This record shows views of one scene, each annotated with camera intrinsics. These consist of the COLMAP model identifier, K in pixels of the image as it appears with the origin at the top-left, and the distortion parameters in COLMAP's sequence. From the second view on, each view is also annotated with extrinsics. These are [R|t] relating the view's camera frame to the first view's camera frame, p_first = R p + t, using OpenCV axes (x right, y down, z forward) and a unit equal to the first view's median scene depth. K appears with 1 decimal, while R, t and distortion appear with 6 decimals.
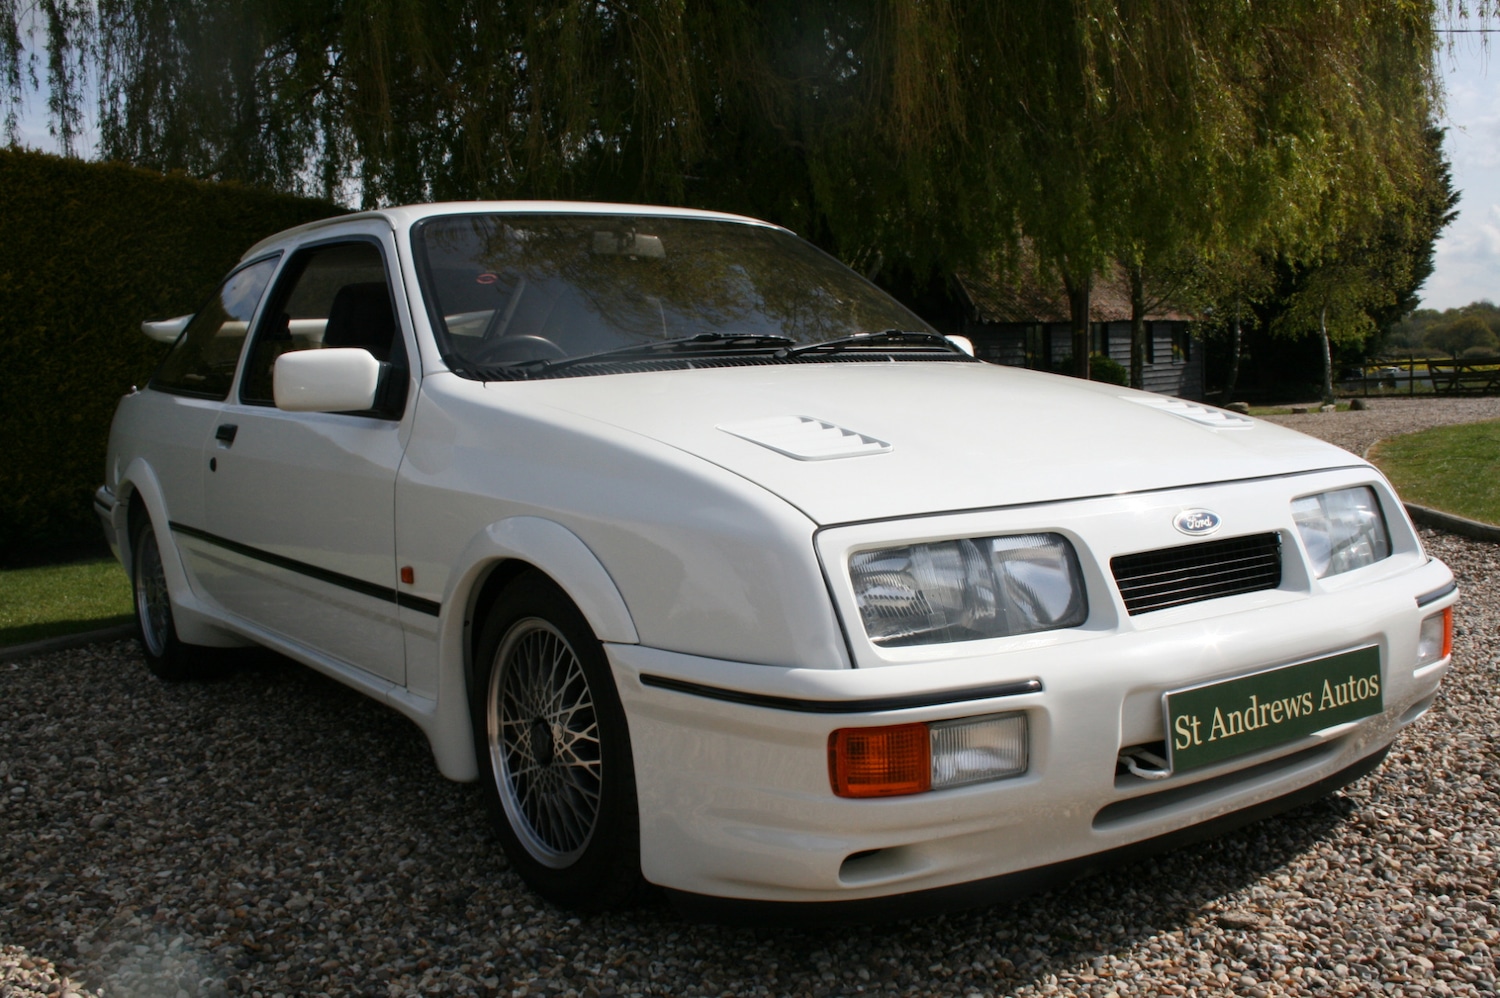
lens RADIAL K [[1730.1, 0, 750.0], [0, 1730.1, 499.0], [0, 0, 1]] dist [-0.122228, 0.132419]
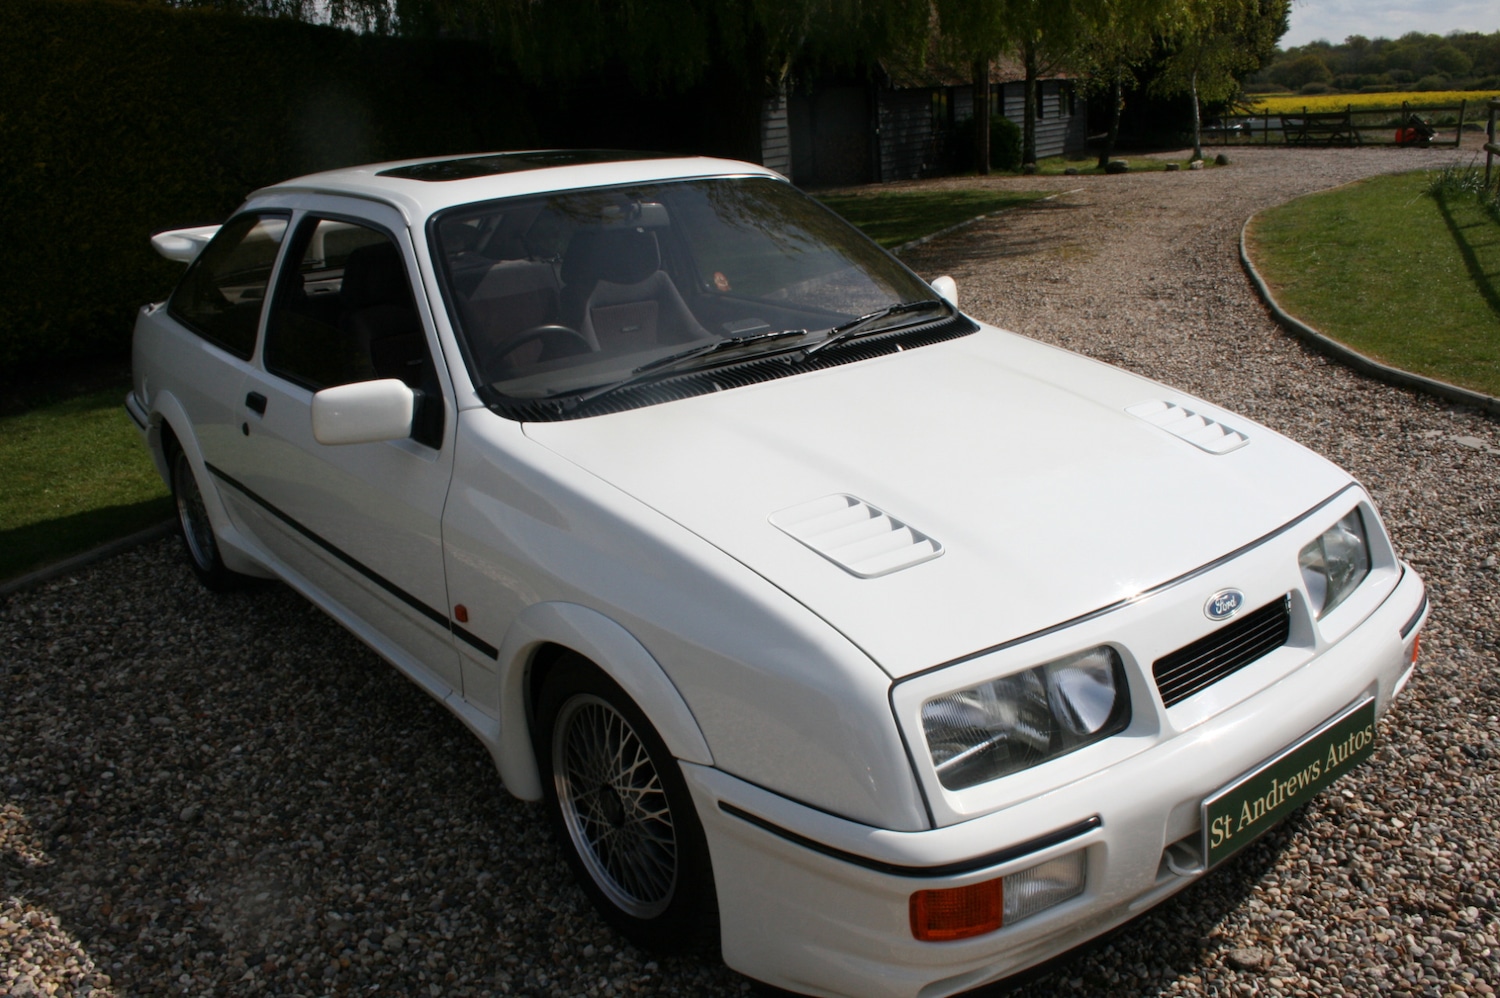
lens RADIAL K [[1470.0, 0, 758.5], [0, 1470.0, 531.0], [0, 0, 1]] dist [-0.159903, 0.160503]
pose [[0.997757, -0.036419, 0.056169, -0.067568], [0.021997, 0.970836, 0.238735, -0.220492], [-0.063225, -0.236964, 0.969459, 0.136189]]
